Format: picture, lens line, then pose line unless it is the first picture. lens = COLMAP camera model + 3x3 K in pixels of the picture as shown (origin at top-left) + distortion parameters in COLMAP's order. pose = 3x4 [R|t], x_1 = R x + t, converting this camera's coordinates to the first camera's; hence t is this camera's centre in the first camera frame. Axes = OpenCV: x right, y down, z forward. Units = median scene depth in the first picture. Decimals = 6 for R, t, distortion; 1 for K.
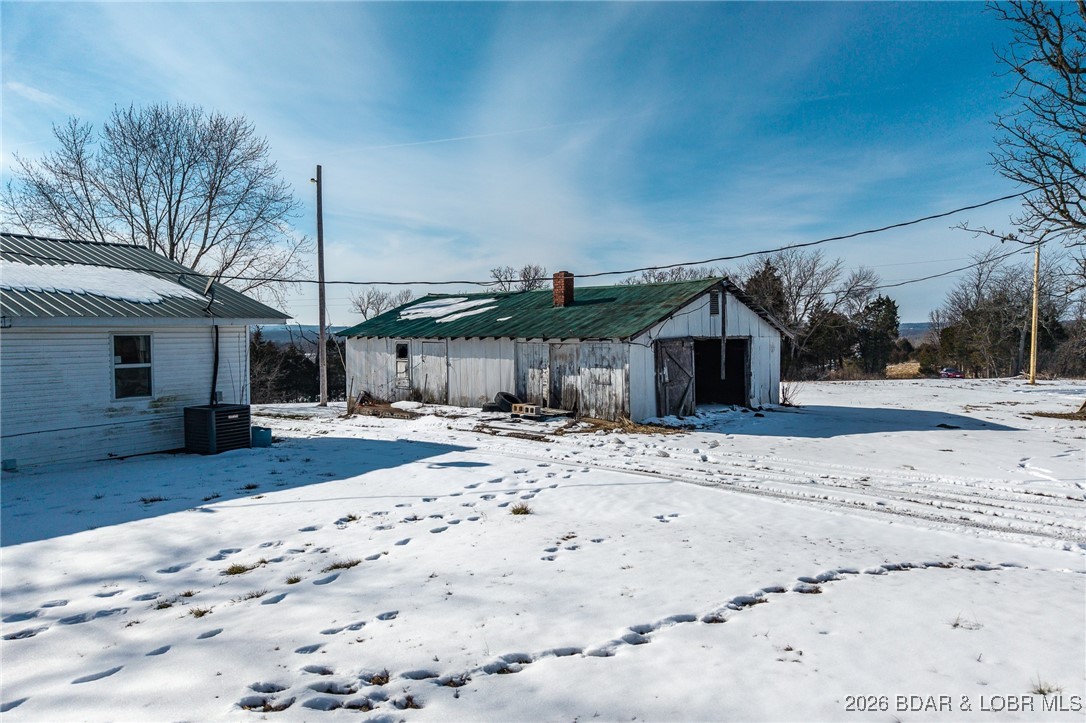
lens RADIAL K [[720.0, 0, 528.9], [0, 720.0, 361.3], [0, 0, 1]] dist [0.001742, -0.000159]
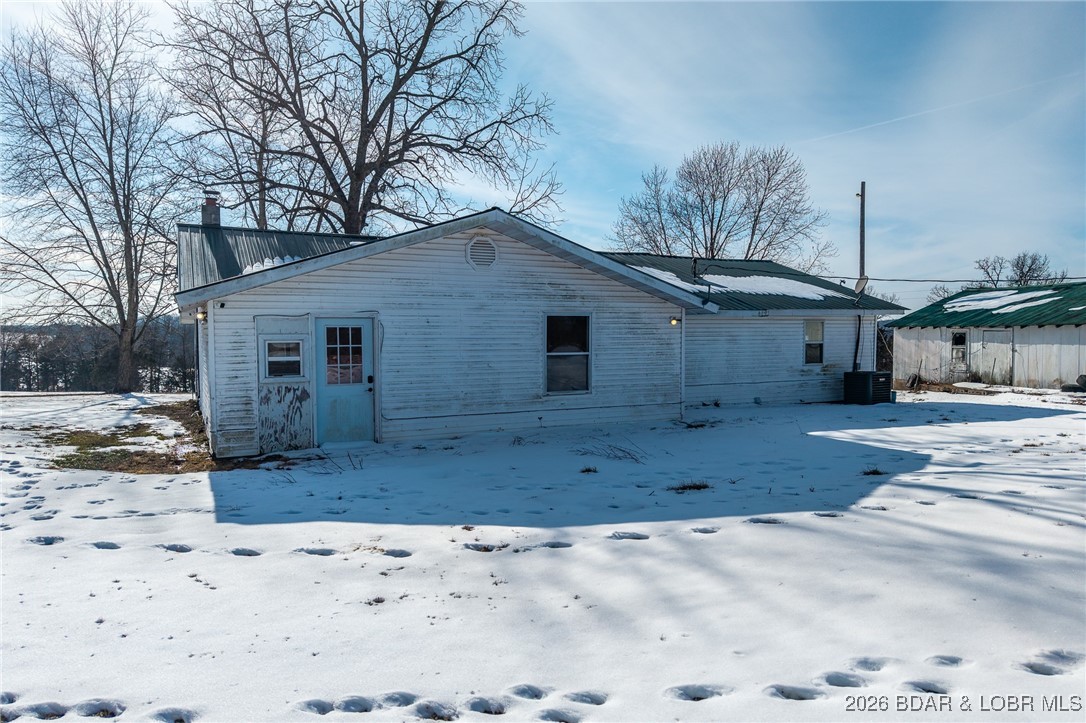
lens RADIAL K [[720.0, 0, 528.9], [0, 720.0, 361.3], [0, 0, 1]] dist [0.001742, -0.000159]
pose [[0.845127, 0.017895, -0.534266, -0.145476], [-0.017967, 0.999826, 0.005067, 0.028014], [0.534264, 0.005317, 0.845301, -0.332905]]
